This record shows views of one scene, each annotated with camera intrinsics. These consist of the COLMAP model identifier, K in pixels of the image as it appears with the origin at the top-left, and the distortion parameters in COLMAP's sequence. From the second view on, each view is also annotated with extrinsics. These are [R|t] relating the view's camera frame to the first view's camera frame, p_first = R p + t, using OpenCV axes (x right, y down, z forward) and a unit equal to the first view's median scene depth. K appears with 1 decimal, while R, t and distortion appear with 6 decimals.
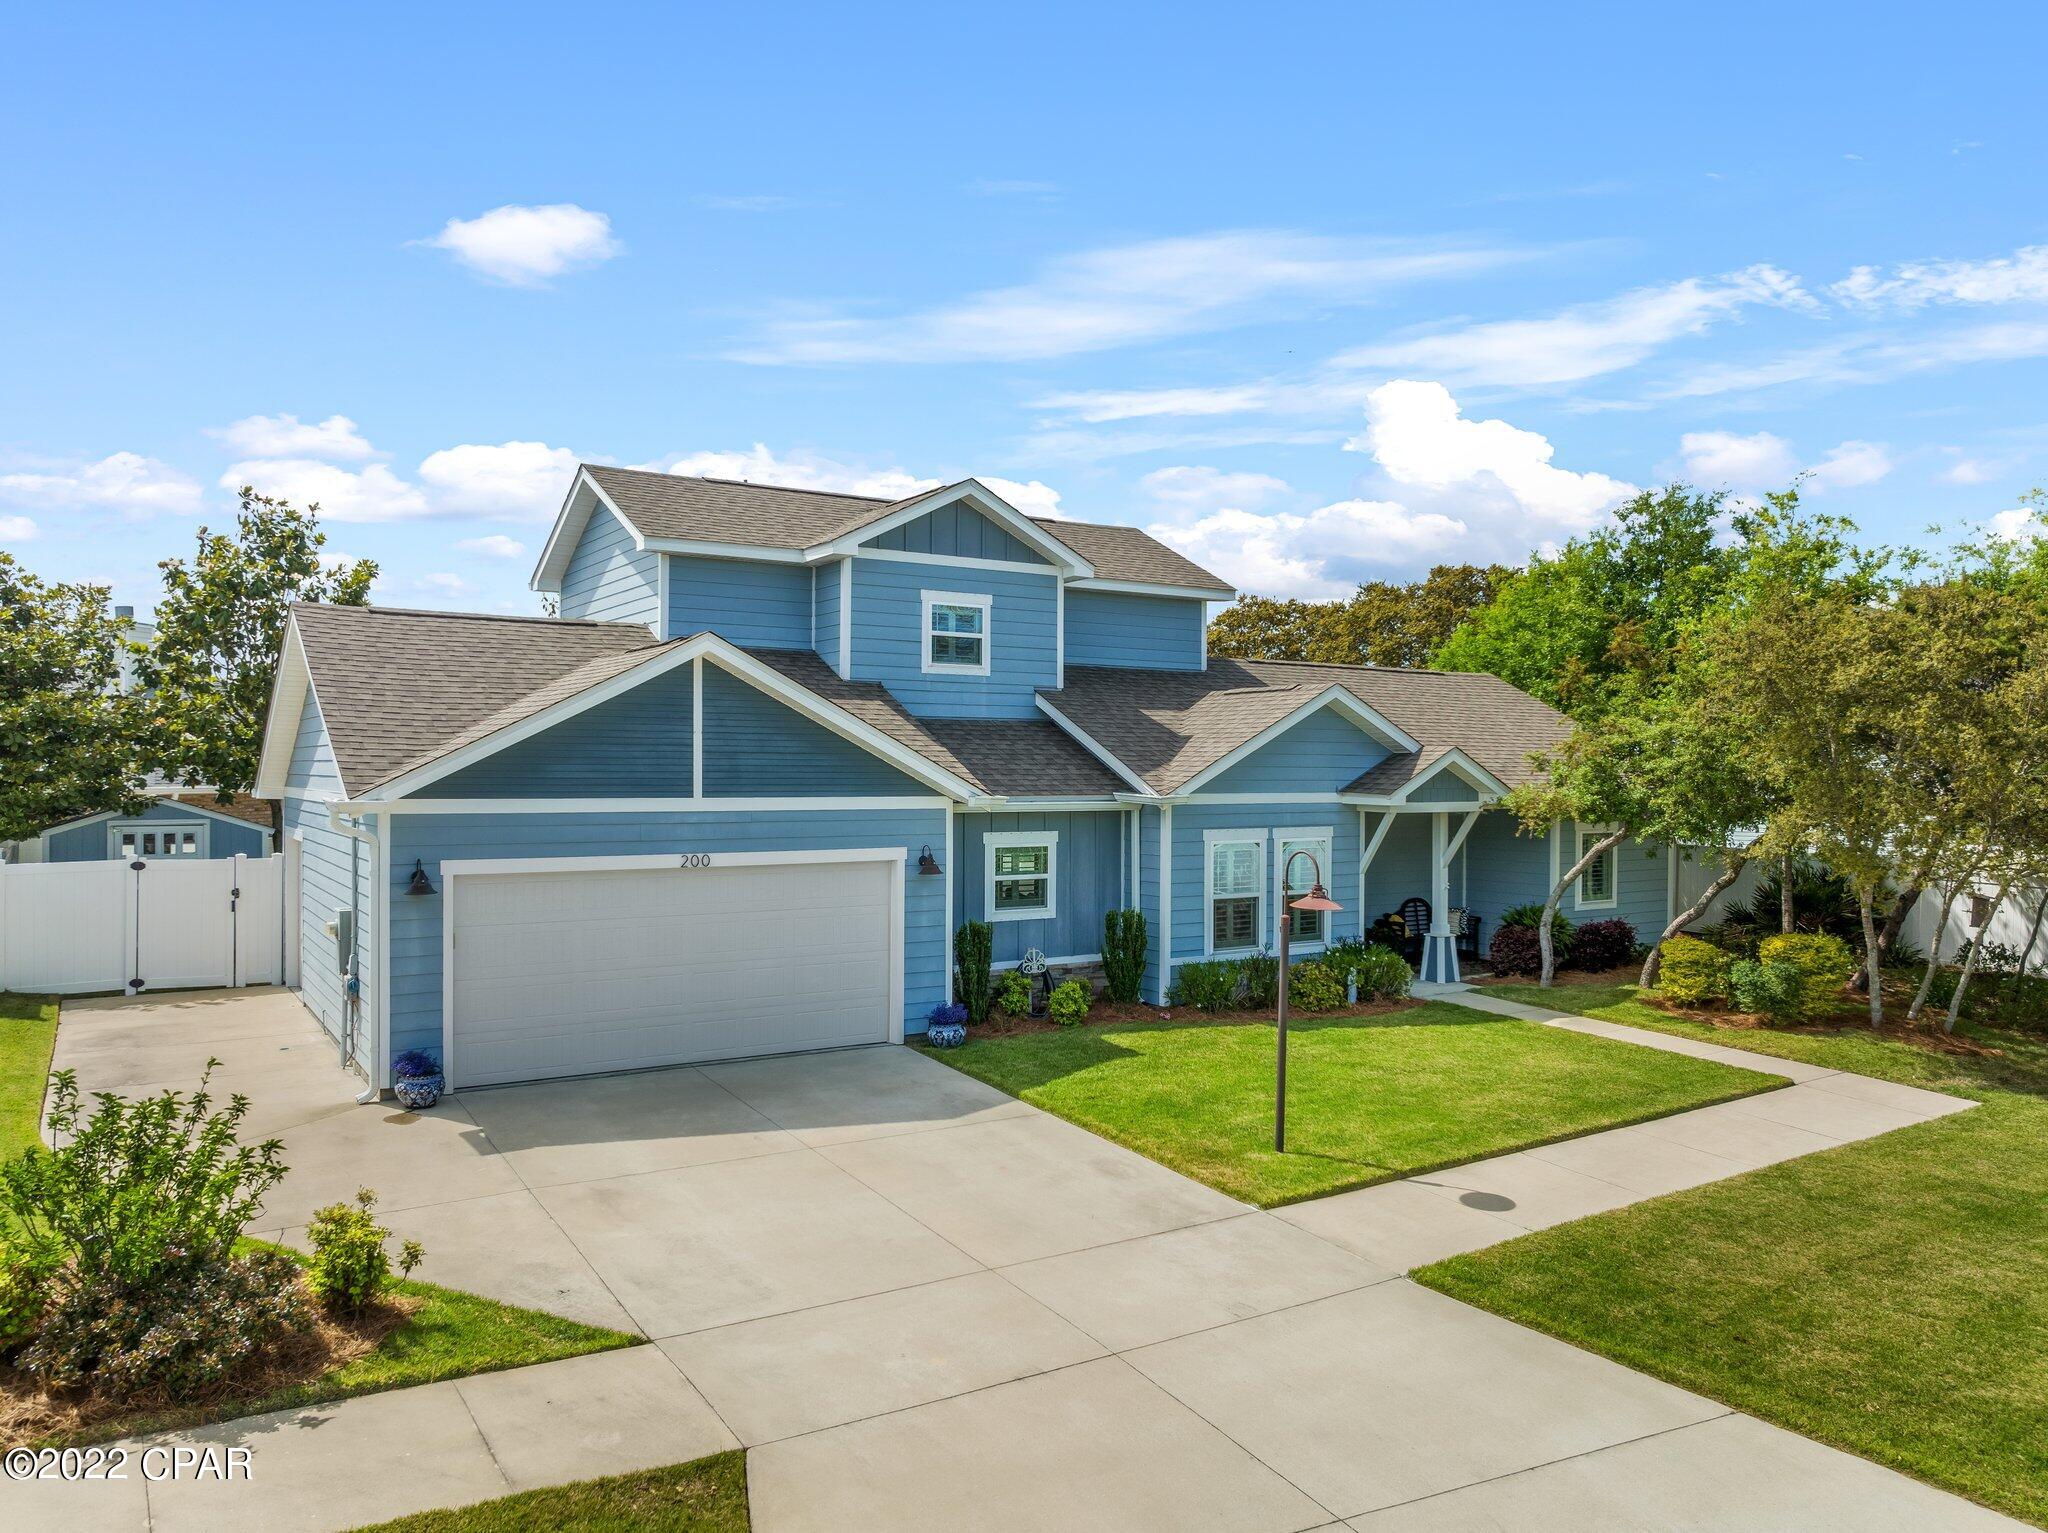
lens RADIAL K [[1411.3, 0, 1031.5], [0, 1411.3, 780.3], [0, 0, 1]] dist [-0.039935, -0.000612]
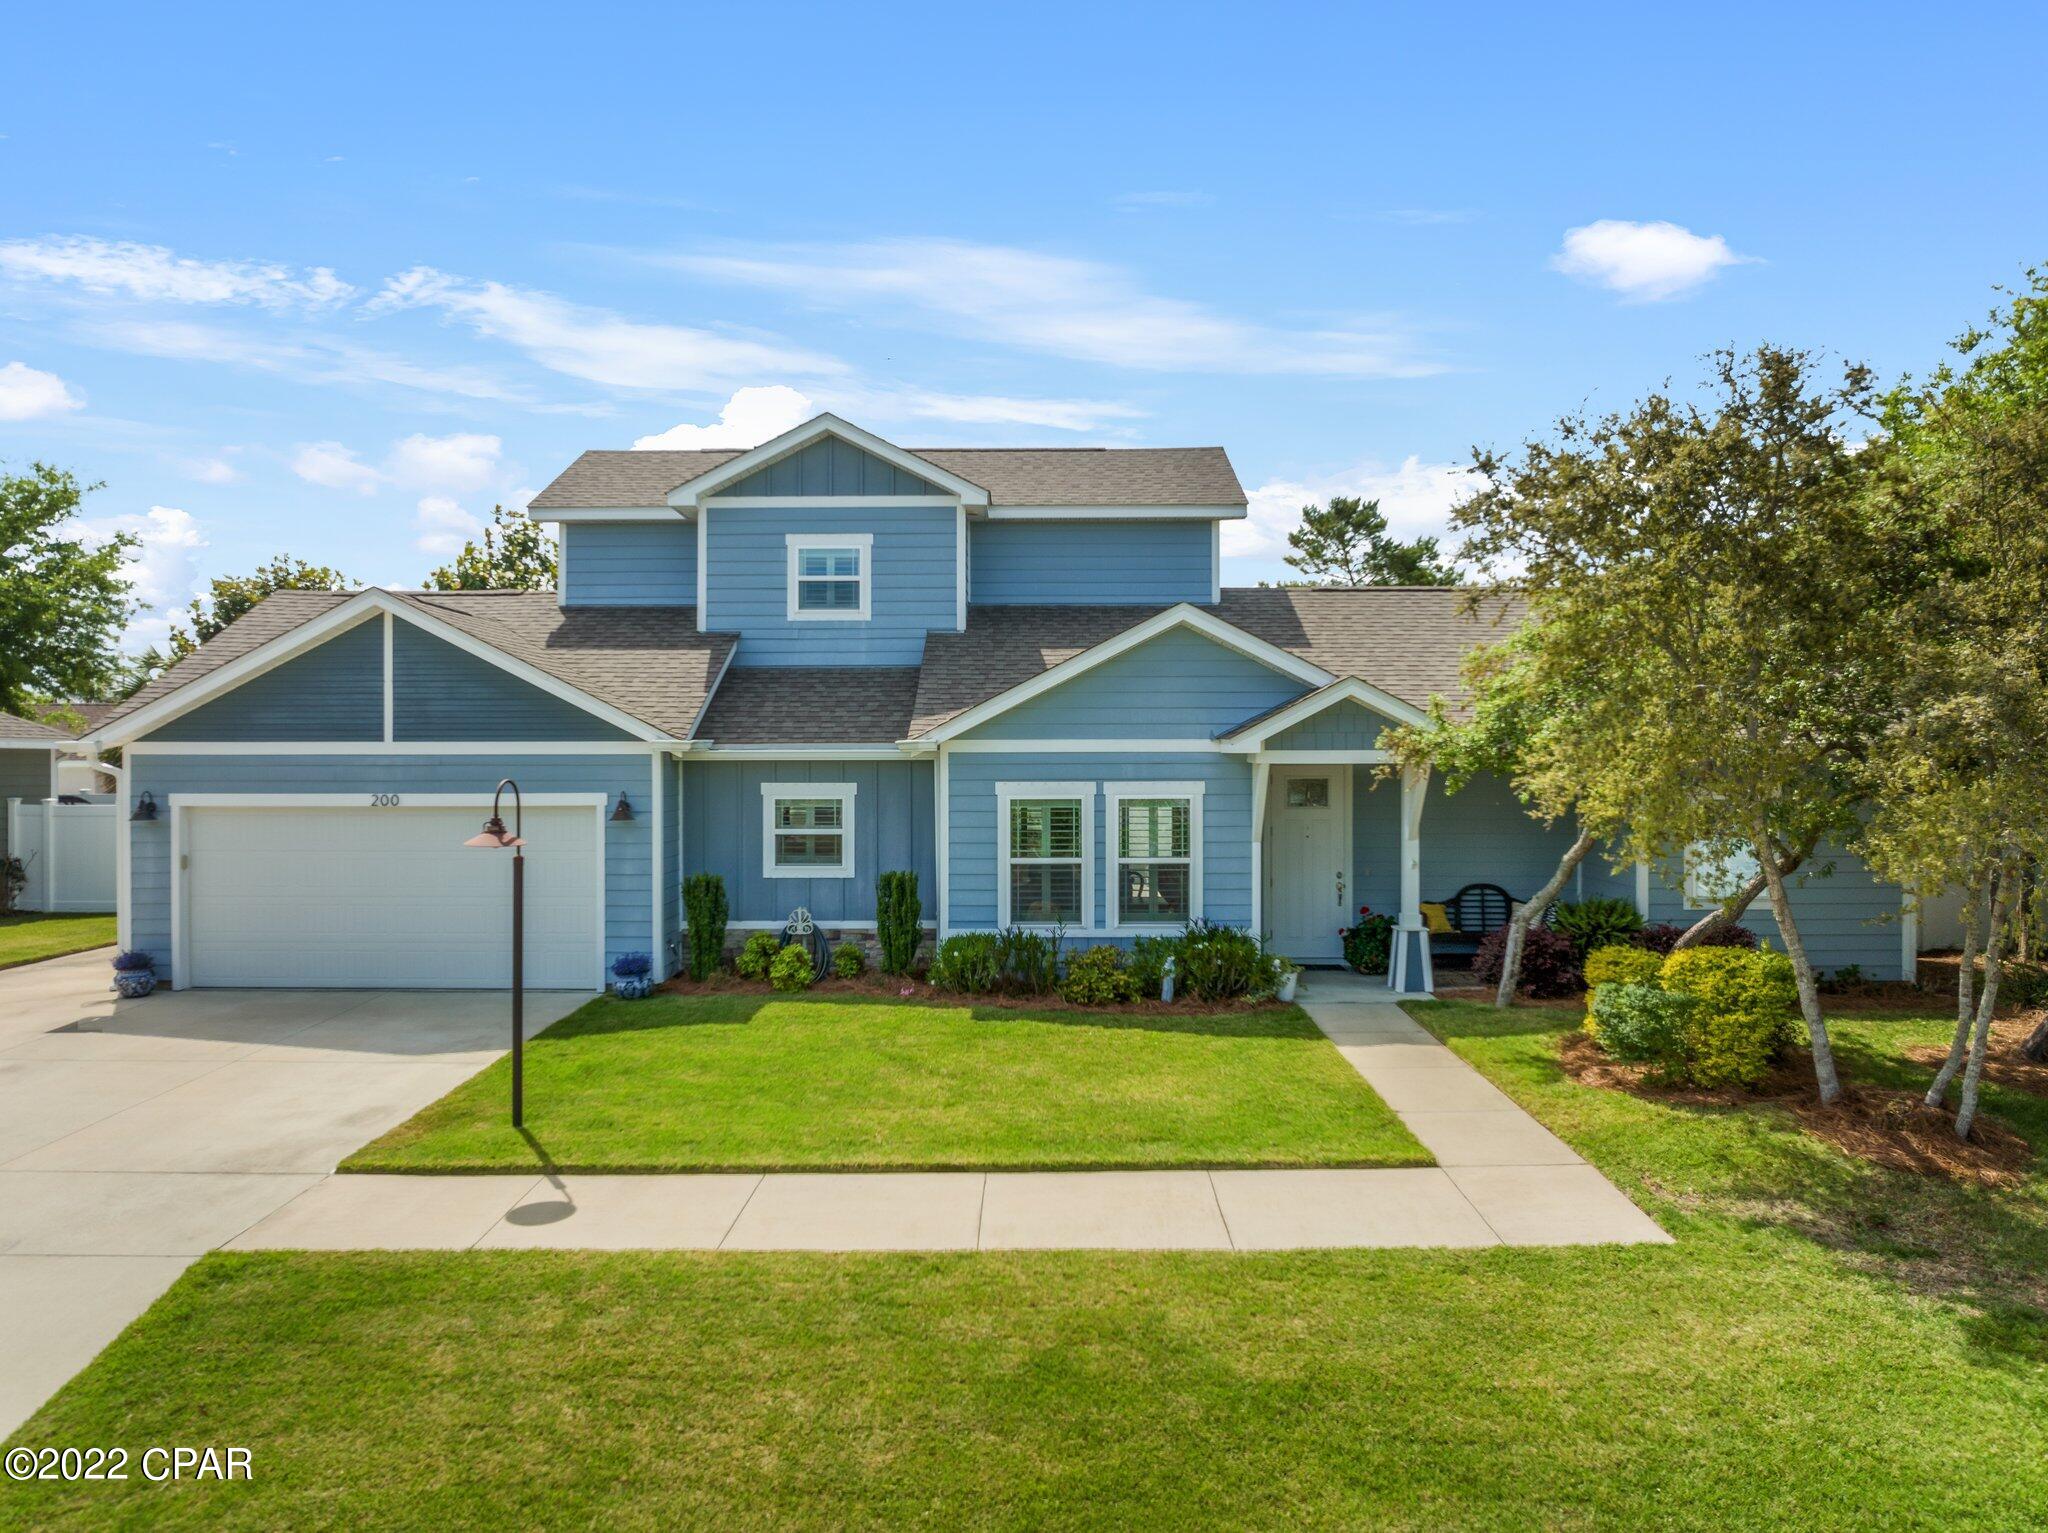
lens RADIAL K [[1411.3, 0, 1028.1], [0, 1411.3, 753.8], [0, 0, 1]] dist [-0.039935, -0.000612]
pose [[0.842944, -0.009586, -0.537917, 0.602586], [0.002175, 0.999894, -0.014411, 0.030489], [0.537998, 0.010978, 0.842875, 0.287725]]
